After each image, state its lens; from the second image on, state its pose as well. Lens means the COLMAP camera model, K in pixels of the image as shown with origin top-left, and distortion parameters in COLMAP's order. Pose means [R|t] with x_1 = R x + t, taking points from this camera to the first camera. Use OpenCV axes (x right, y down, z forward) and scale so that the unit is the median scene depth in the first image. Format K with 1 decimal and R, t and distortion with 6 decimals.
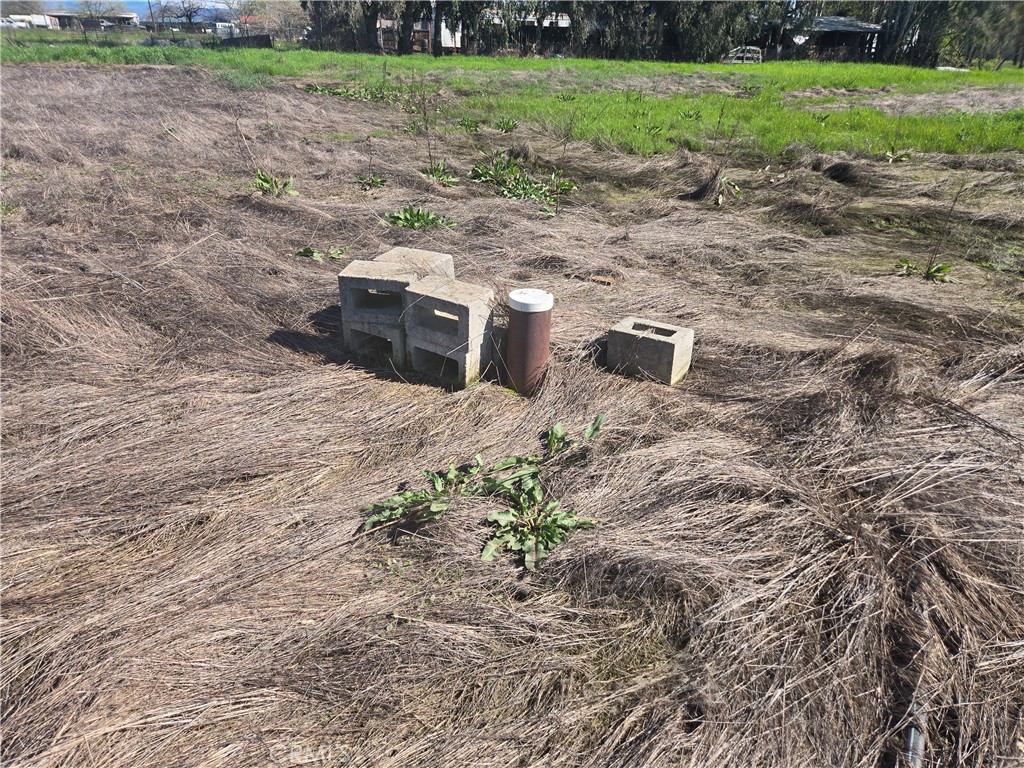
lens RADIAL K [[678.0, 0, 512.9], [0, 678.0, 389.2], [0, 0, 1]] dist [0.089647, -0.078895]
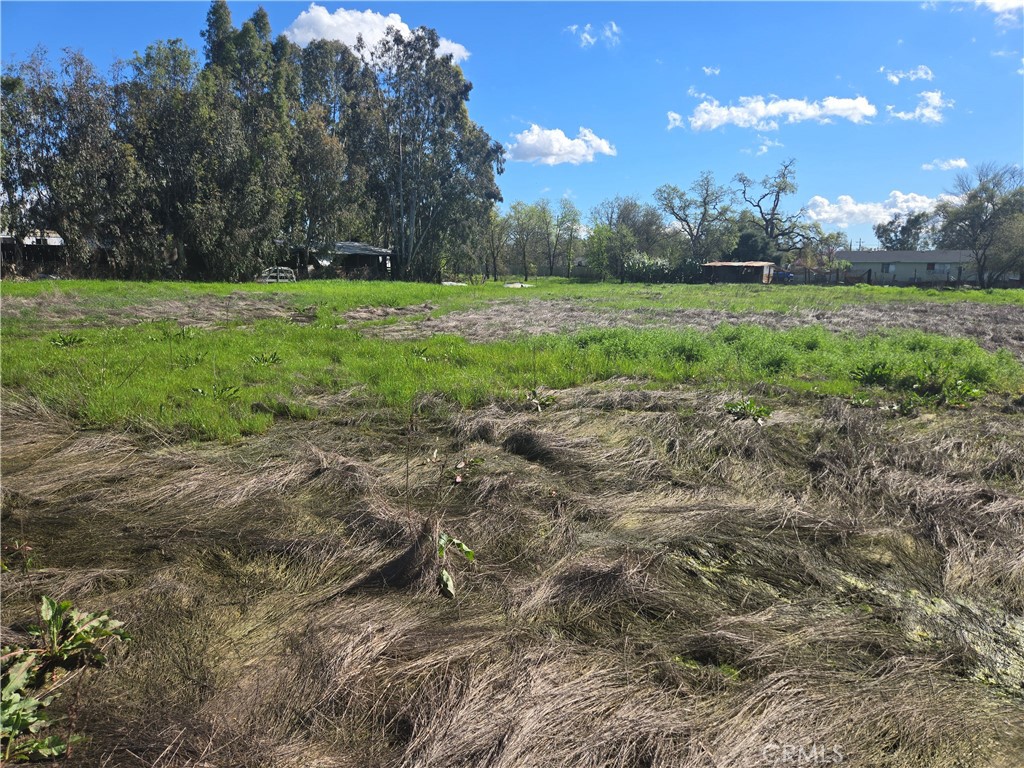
lens RADIAL K [[678.0, 0, 512.9], [0, 678.0, 389.2], [0, 0, 1]] dist [0.089647, -0.078895]
pose [[0.804761, -0.114543, 0.582443, 0.010459], [0.269600, 0.944696, -0.186722, -0.051754], [-0.528844, 0.307293, 0.791135, 0.090178]]
